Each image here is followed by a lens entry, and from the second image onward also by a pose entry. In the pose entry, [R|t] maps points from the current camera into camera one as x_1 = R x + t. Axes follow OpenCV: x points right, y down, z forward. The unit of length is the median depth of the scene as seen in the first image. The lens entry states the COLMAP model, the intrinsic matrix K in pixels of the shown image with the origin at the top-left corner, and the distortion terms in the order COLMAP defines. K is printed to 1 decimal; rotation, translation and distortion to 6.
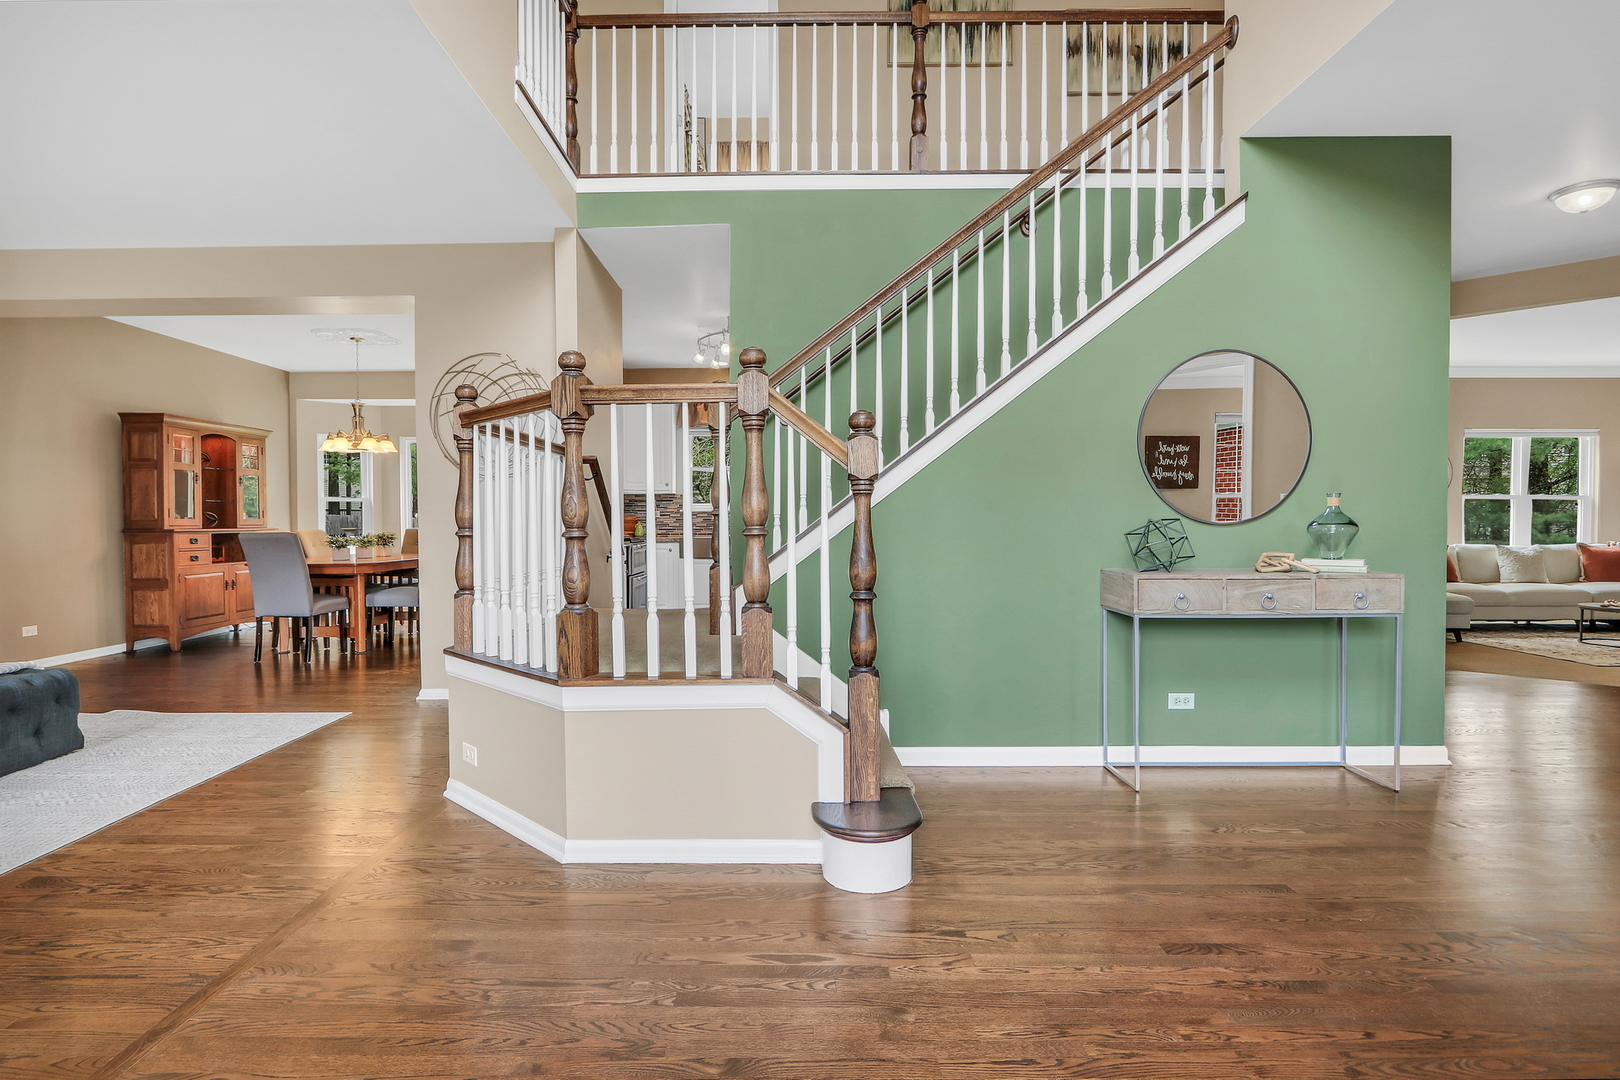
lens RADIAL K [[833.7, 0, 779.0], [0, 833.7, 538.4], [0, 0, 1]] dist [-0.013153, 0.003316]
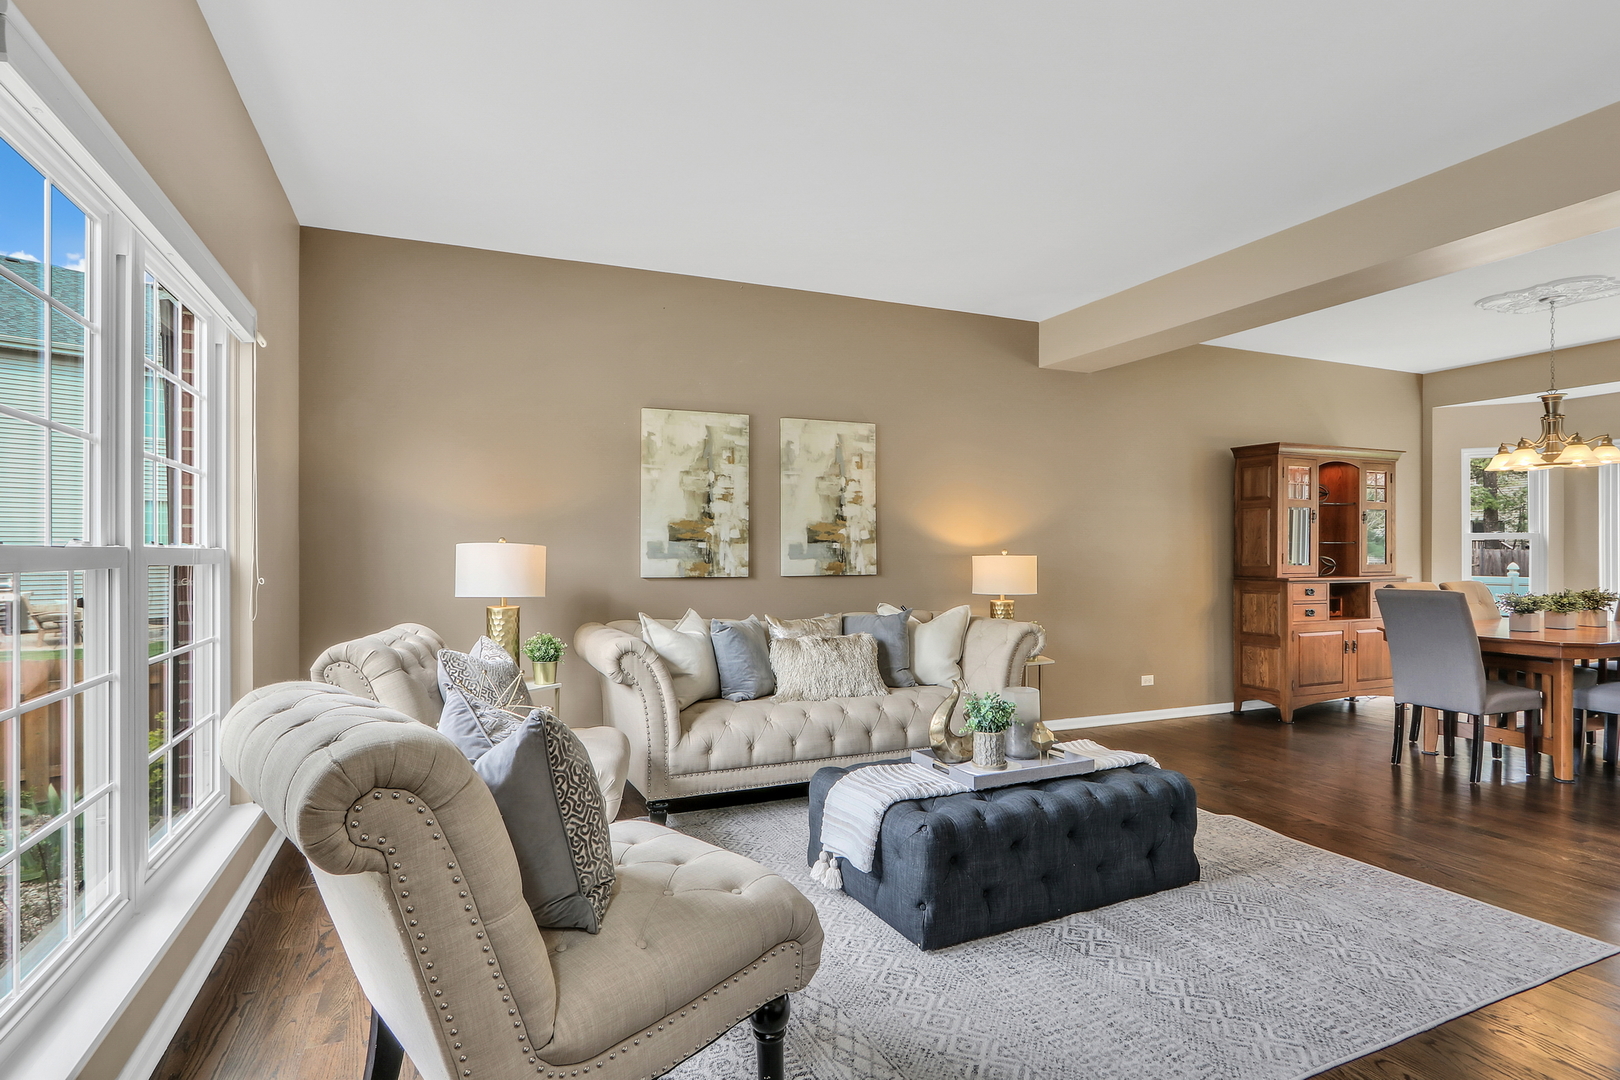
lens RADIAL K [[814.6, 0, 786.7], [0, 814.6, 551.1], [0, 0, 1]] dist [-0.017489, 0.001095]
pose [[0.402203, 0.004169, -0.915541, -0.176552], [-0.020476, 0.999780, -0.004442, -0.024035], [0.915322, 0.020533, 0.402200, 0.194981]]
